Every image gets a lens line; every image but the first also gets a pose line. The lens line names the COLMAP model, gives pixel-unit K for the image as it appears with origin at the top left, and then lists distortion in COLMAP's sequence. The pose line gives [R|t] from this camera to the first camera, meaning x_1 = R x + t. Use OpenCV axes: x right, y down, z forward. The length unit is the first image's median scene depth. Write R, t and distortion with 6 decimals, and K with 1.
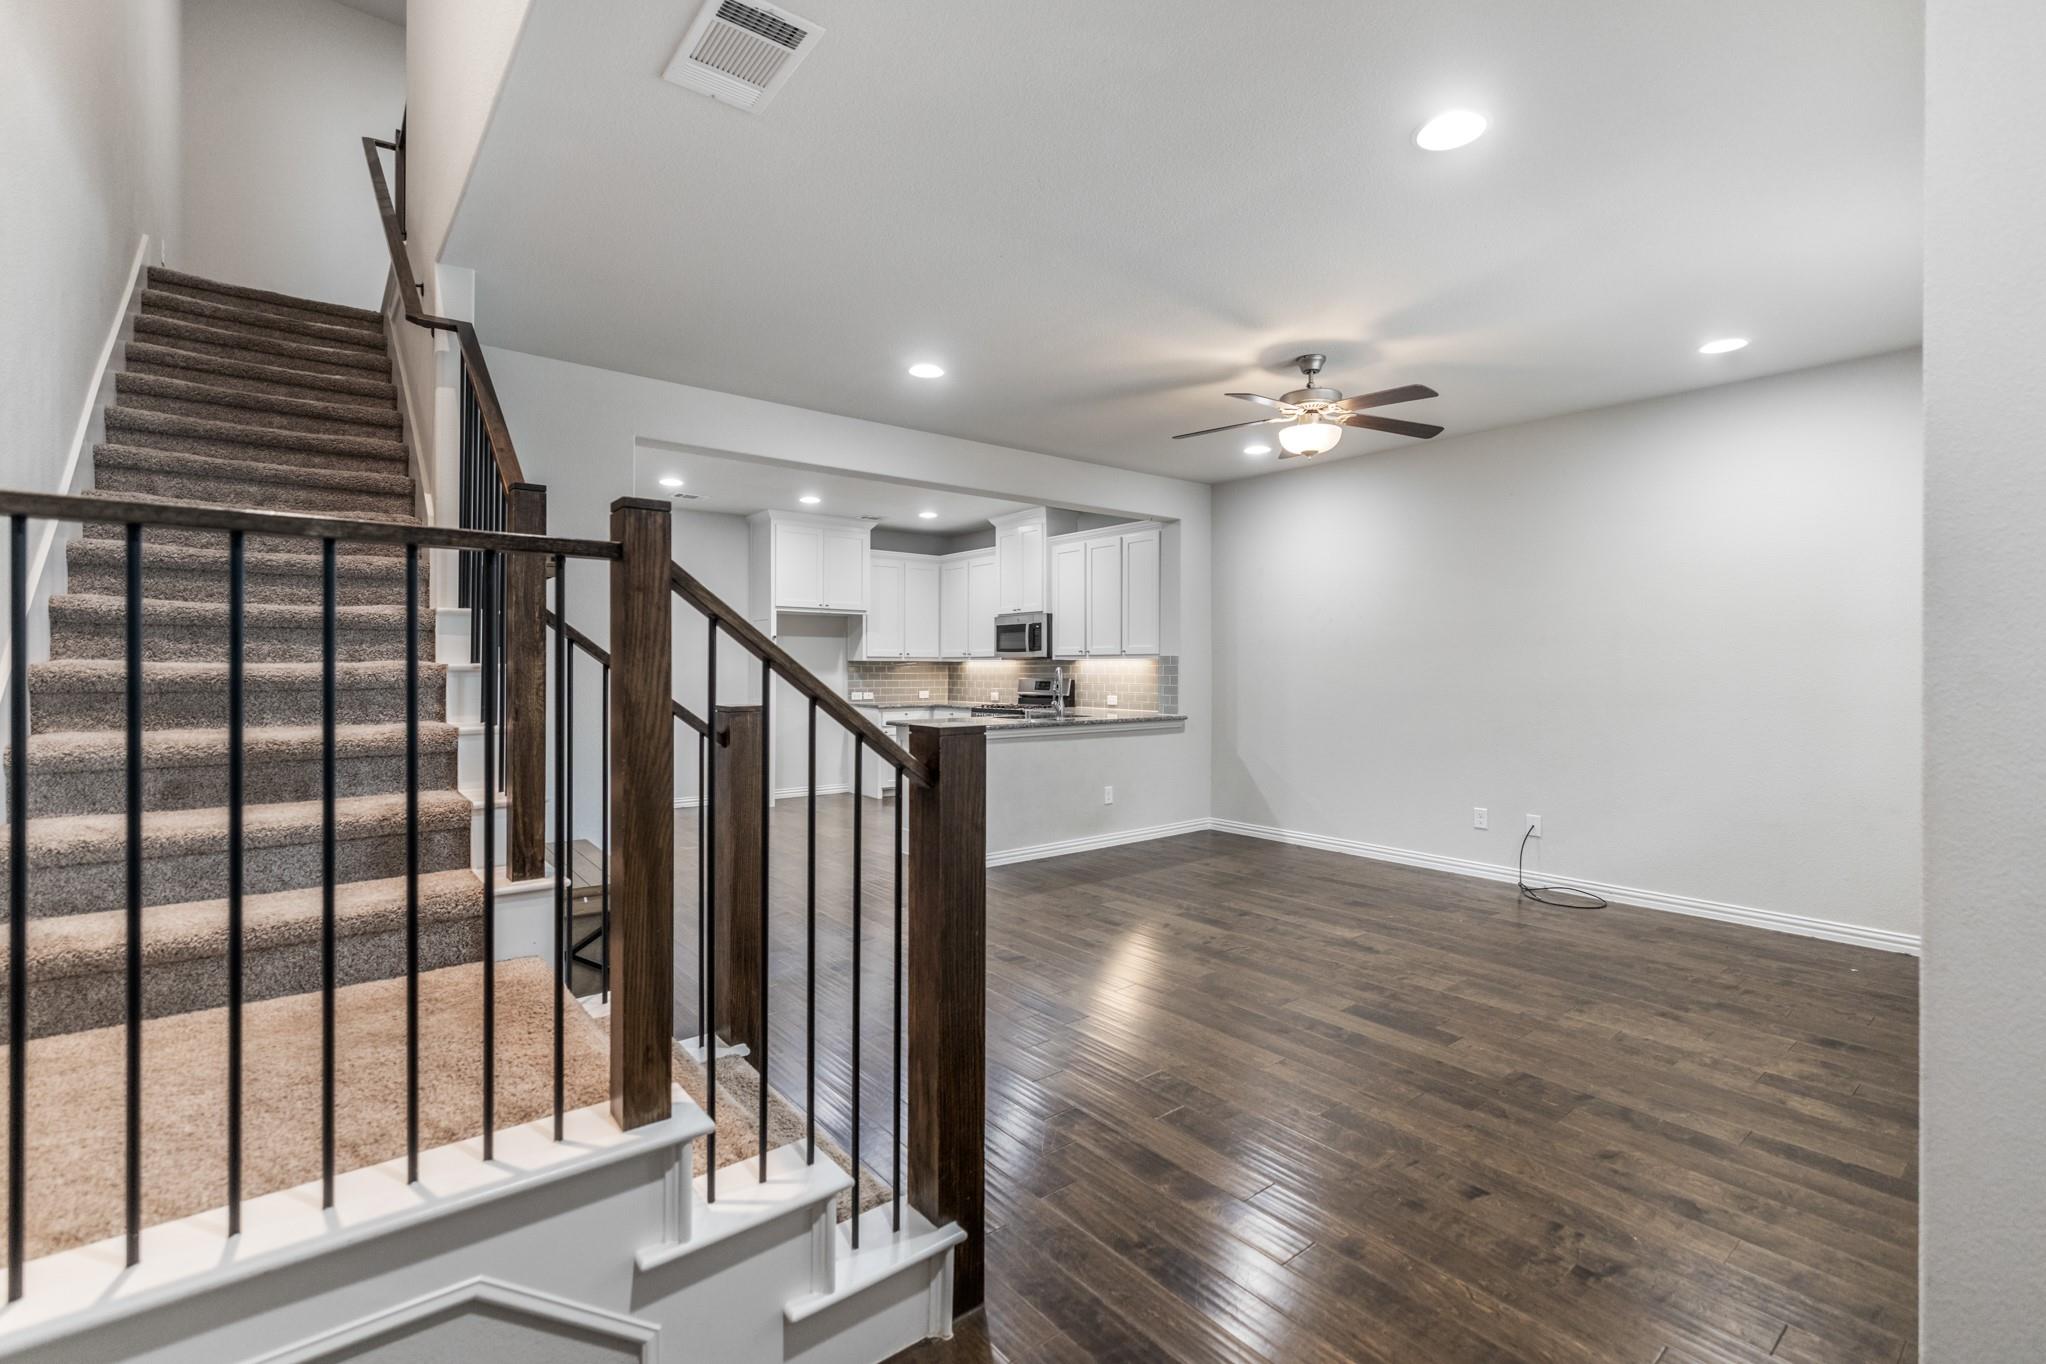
lens RADIAL K [[902.0, 0, 1022.6], [0, 902.0, 674.2], [0, 0, 1]] dist [0.001386, -0.000143]
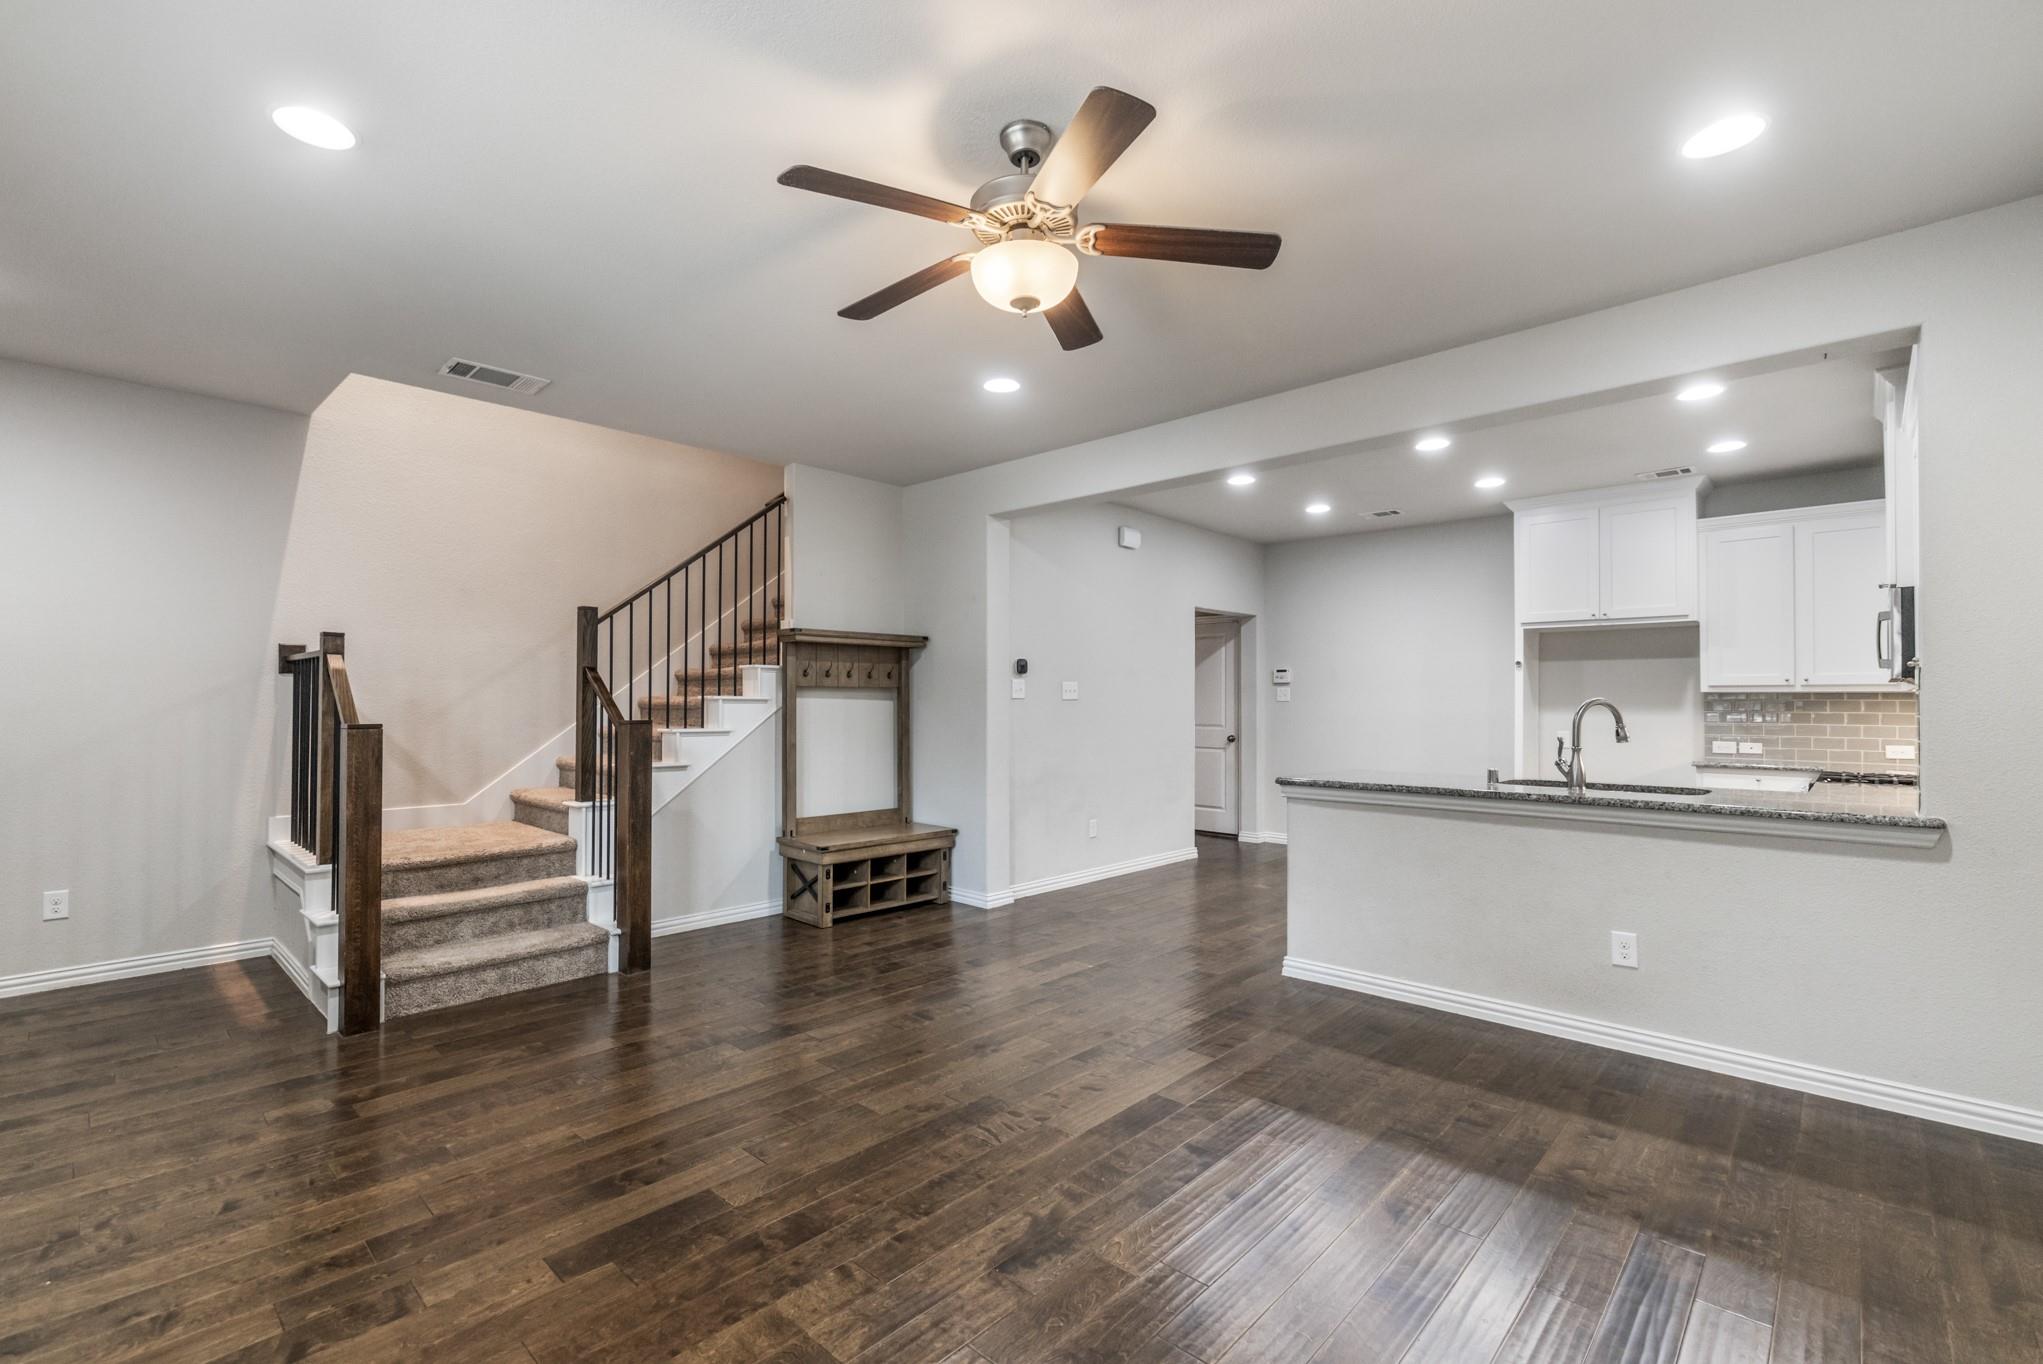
lens RADIAL K [[900.7, 0, 1021.6], [0, 900.7, 685.4], [0, 0, 1]] dist [0.001386, -0.000143]
pose [[0.138861, -0.020992, -0.990089, 0.935510], [-0.009418, 0.999702, -0.022517, -0.000945], [0.990267, 0.012451, 0.138622, 0.985796]]
